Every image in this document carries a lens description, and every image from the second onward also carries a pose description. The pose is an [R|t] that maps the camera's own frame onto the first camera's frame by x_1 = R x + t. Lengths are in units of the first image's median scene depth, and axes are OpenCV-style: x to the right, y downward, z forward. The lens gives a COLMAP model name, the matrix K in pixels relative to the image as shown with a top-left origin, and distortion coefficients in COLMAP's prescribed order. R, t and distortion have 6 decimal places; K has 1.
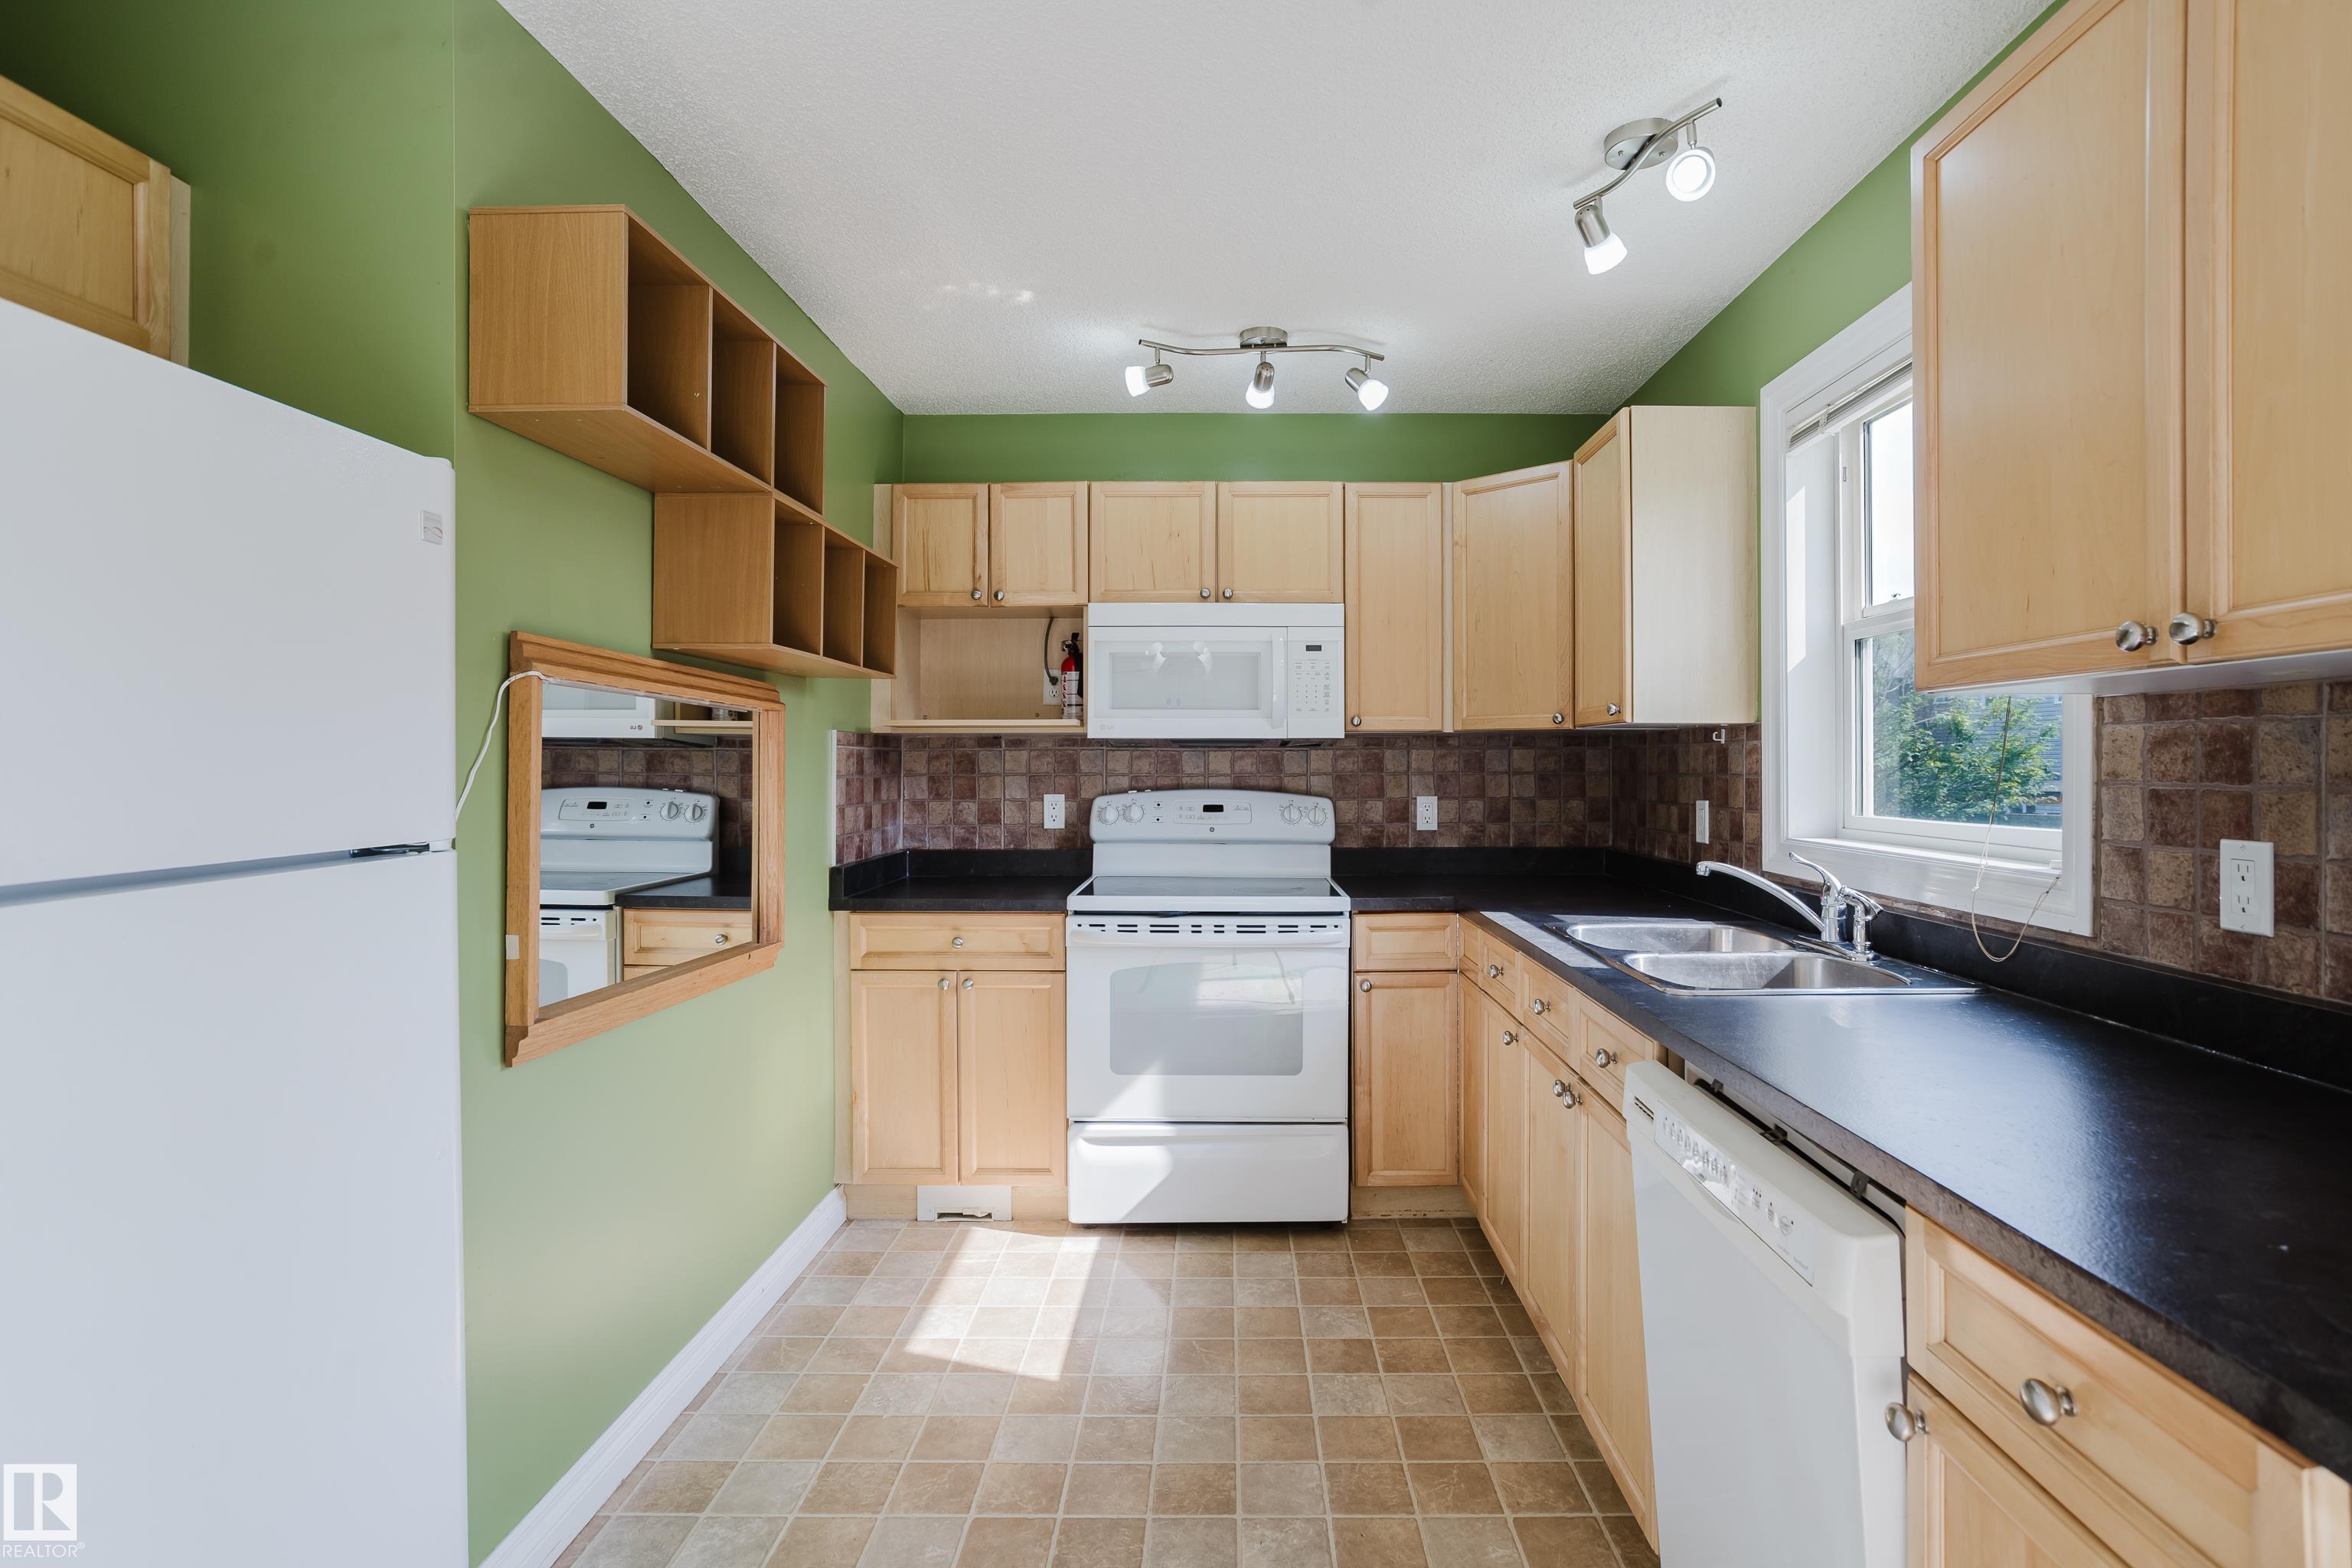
lens RADIAL K [[1148.4, 0, 1212.3], [0, 1148.4, 764.7], [0, 0, 1]] dist [-0.053322, 0.024983]
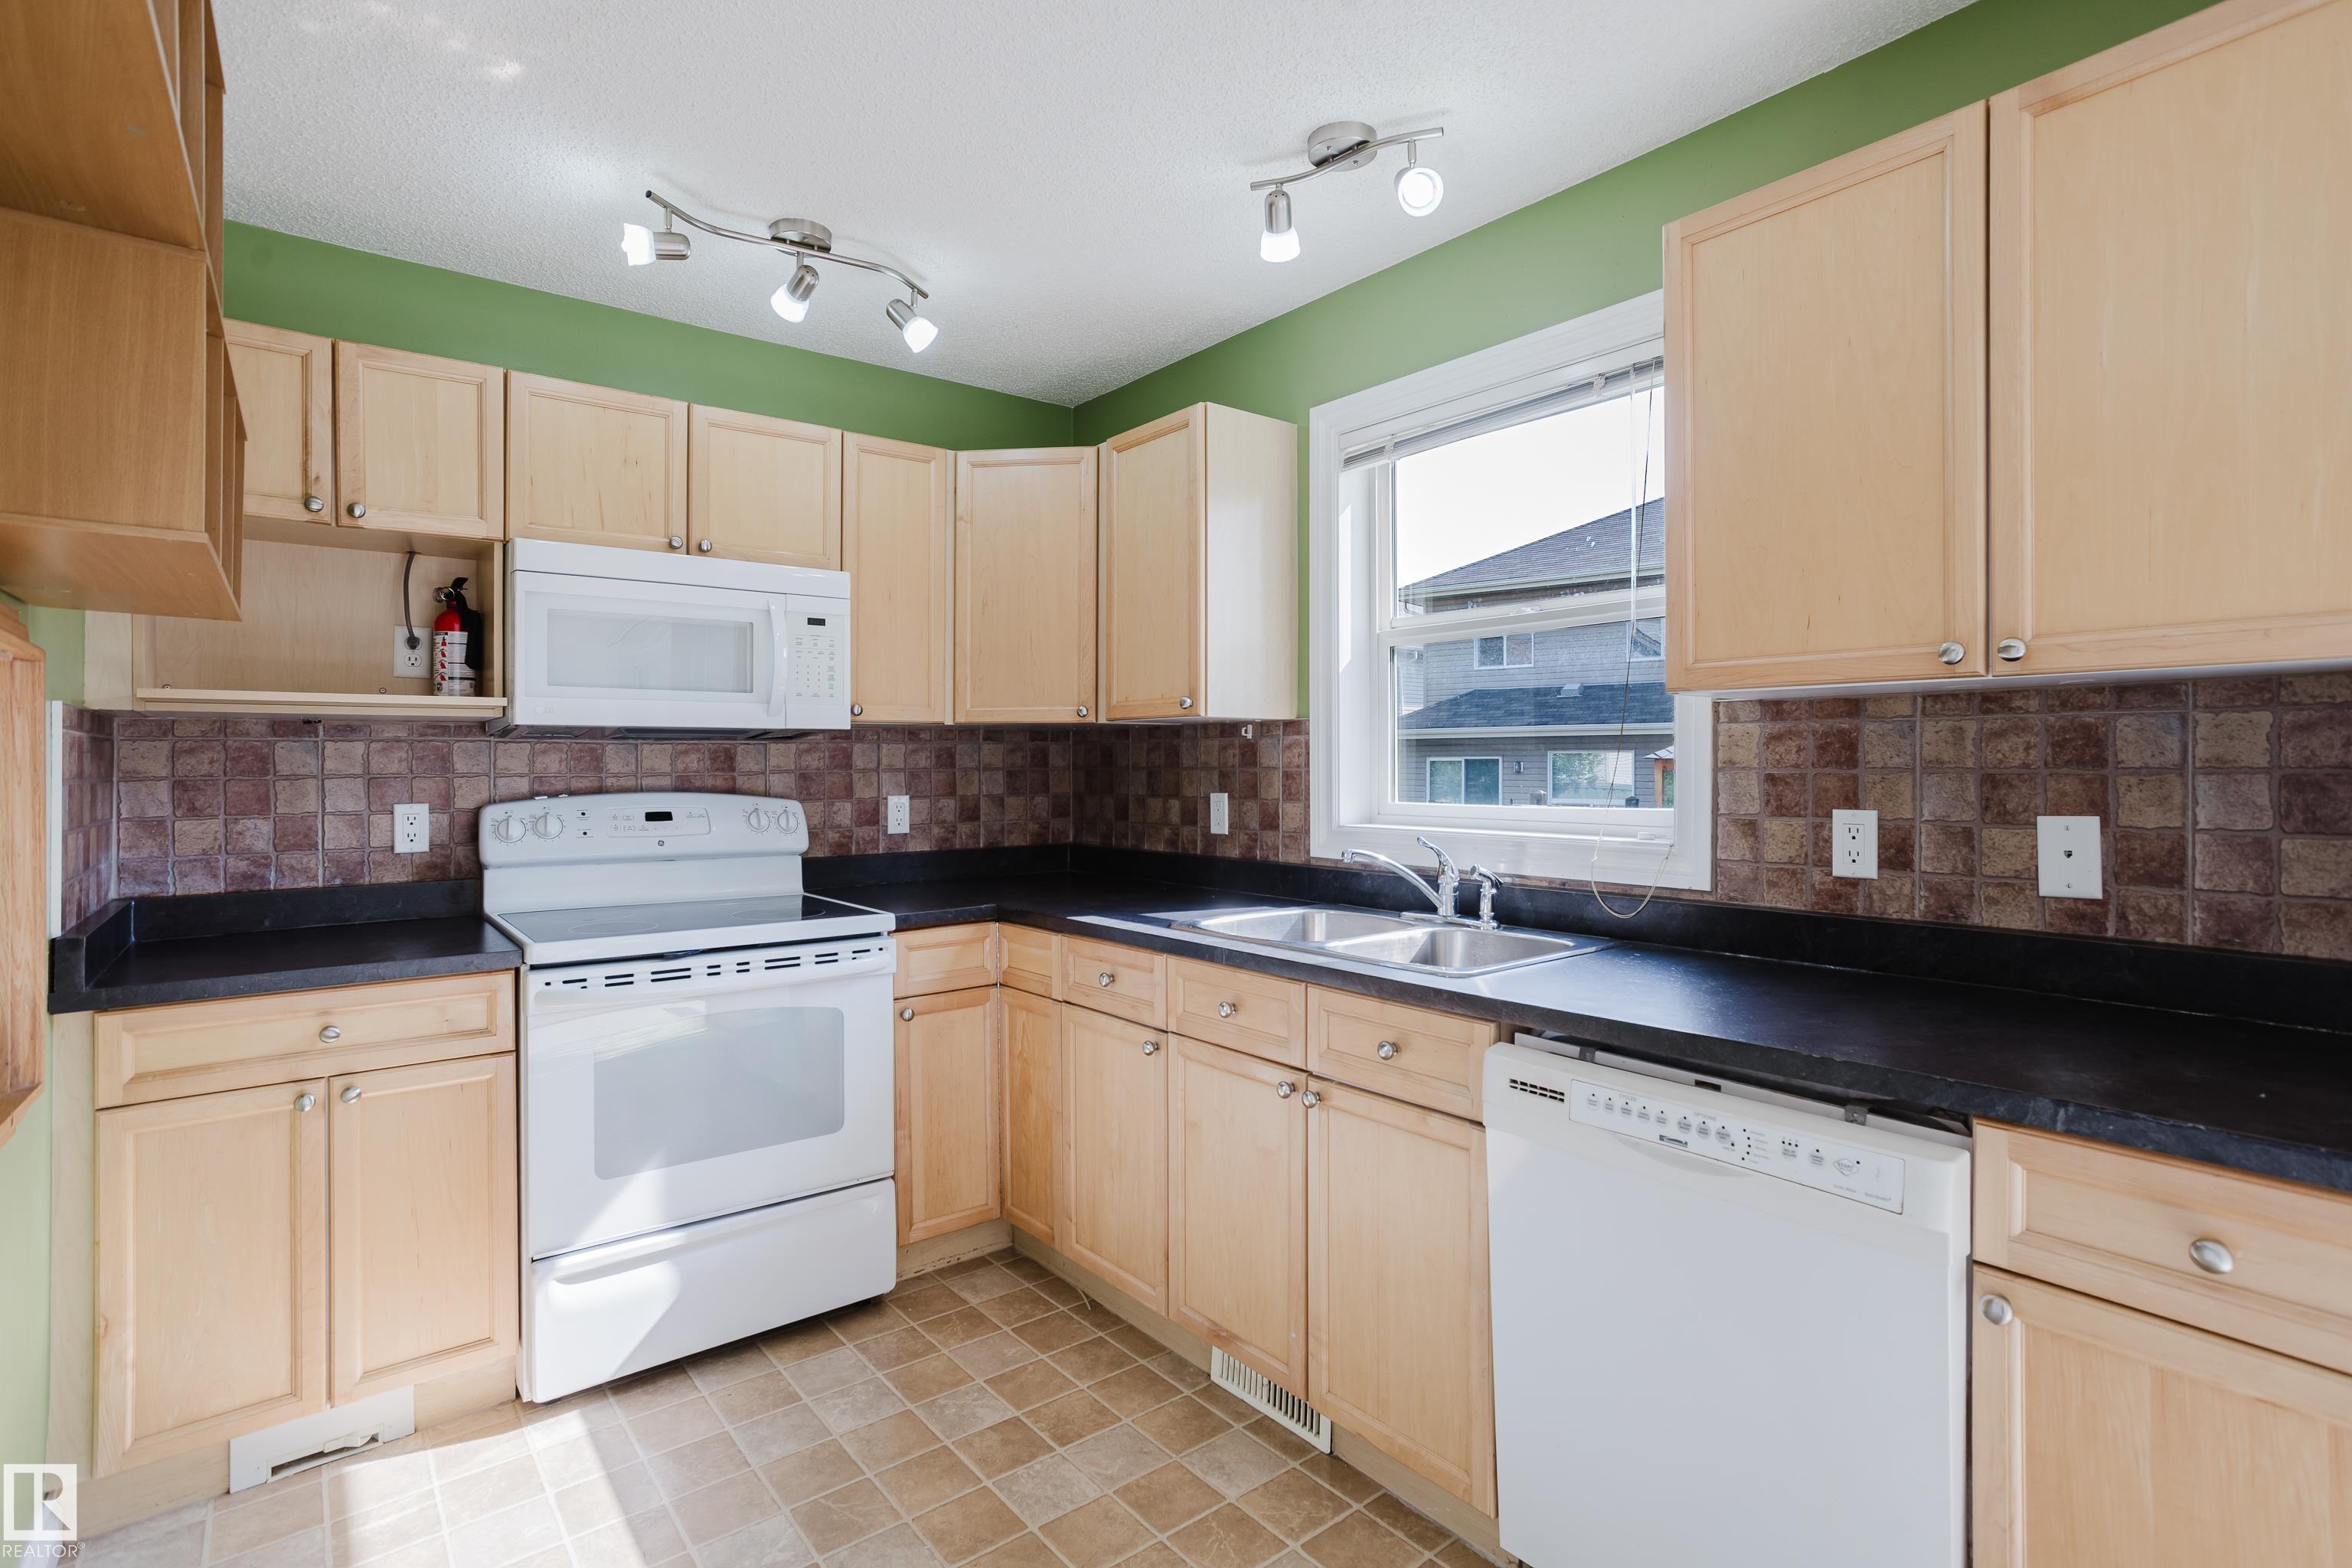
lens RADIAL K [[1141.0, 0, 1174.1], [0, 1141.0, 767.4], [0, 0, 1]] dist [-0.049975, 0.030963]
pose [[0.773810, -0.005820, 0.633391, -0.242034], [0.004236, 0.999983, 0.004012, 0.003103], [-0.633404, -0.000422, 0.773821, 0.194875]]
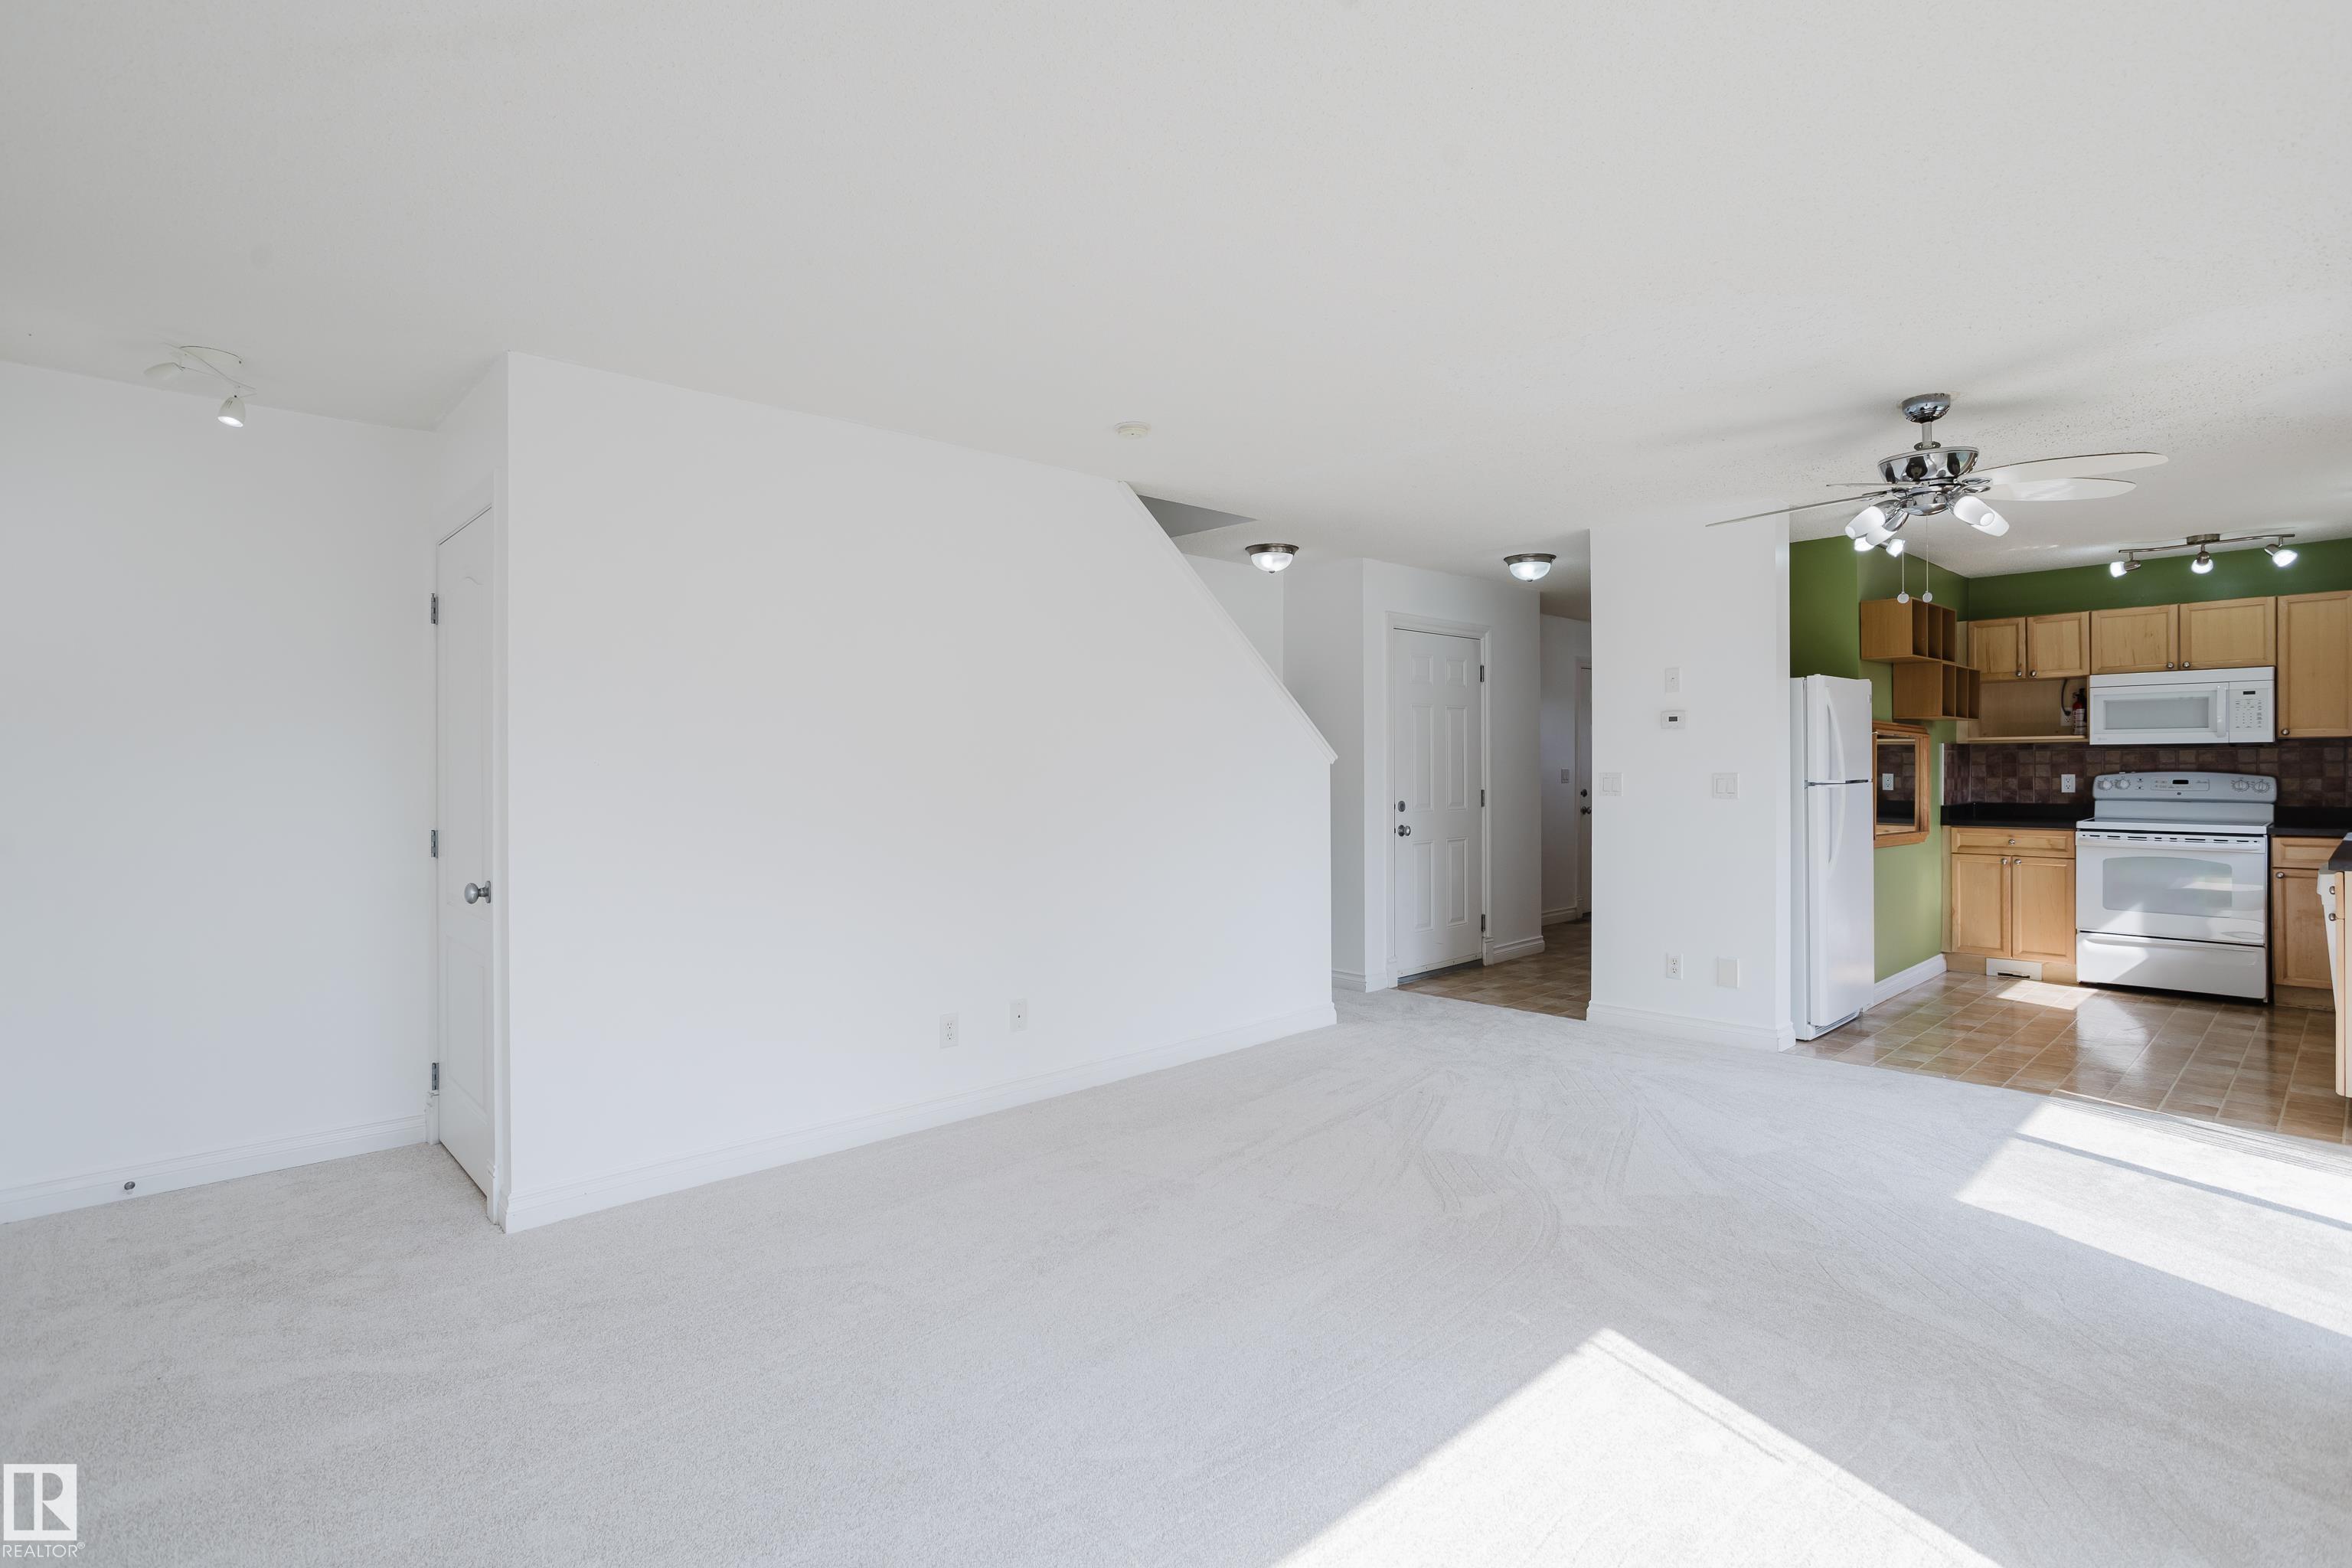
lens RADIAL K [[1141.0, 0, 1174.1], [0, 1141.0, 767.4], [0, 0, 1]] dist [-0.049975, 0.030963]
pose [[0.690705, -0.002323, -0.723133, 0.197874], [0.005746, 0.999981, 0.002276, 0.002681], [0.723114, -0.005728, 0.690705, -1.488990]]
